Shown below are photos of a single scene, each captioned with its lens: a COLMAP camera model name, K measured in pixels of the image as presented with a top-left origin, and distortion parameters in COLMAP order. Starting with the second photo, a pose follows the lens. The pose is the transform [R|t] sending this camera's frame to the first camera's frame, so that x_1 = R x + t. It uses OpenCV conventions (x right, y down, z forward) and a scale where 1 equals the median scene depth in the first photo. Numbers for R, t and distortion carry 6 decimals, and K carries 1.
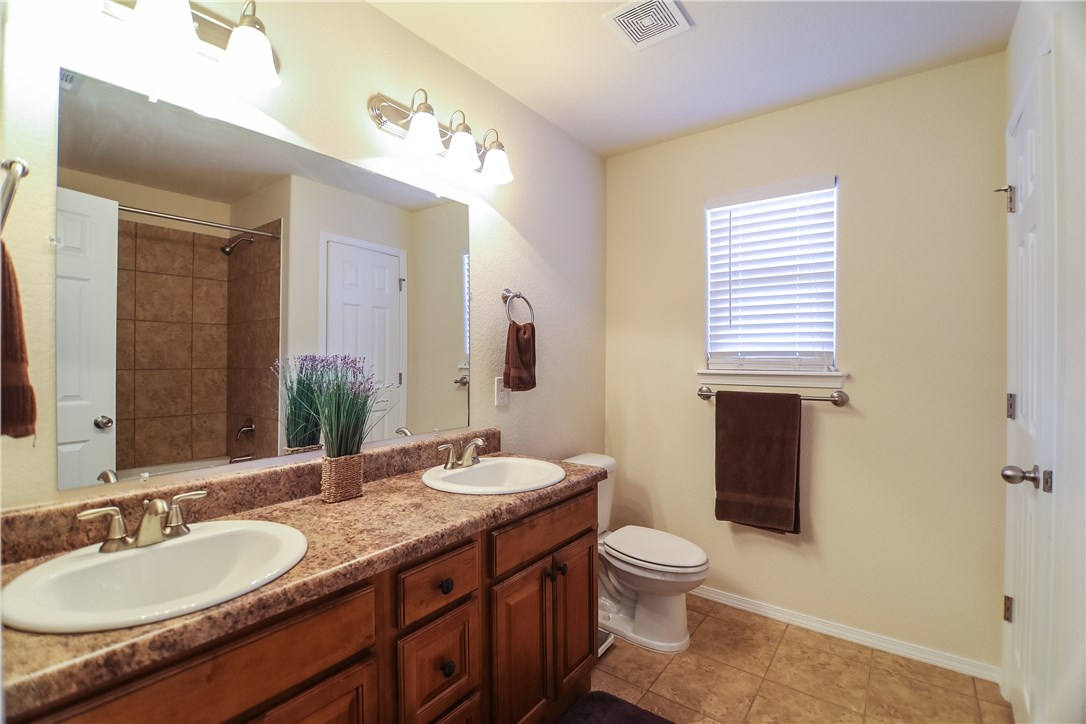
lens RADIAL K [[482.2, 0, 548.3], [0, 482.2, 359.9], [0, 0, 1]] dist [-0.001388, -0.011072]
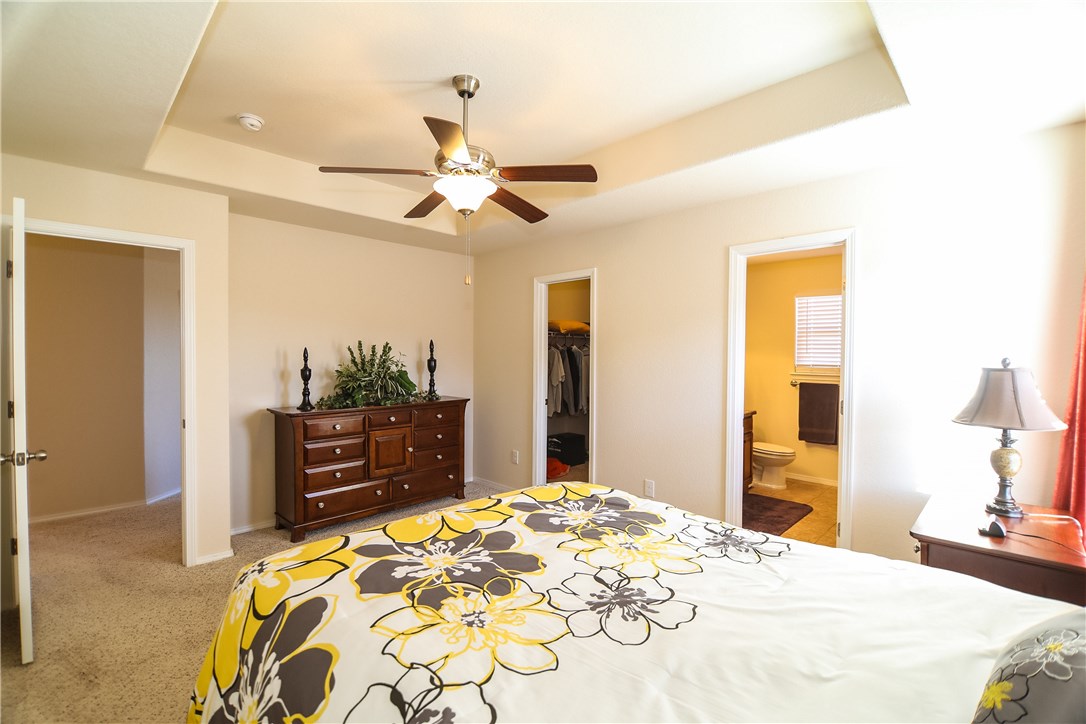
lens RADIAL K [[482.2, 0, 548.3], [0, 482.2, 359.9], [0, 0, 1]] dist [-0.001388, -0.011072]
pose [[0.991720, 0.008998, -0.128100, -0.504780], [-0.006923, 0.999838, 0.016631, -0.066993], [0.128229, -0.015606, 0.991622, -1.316126]]
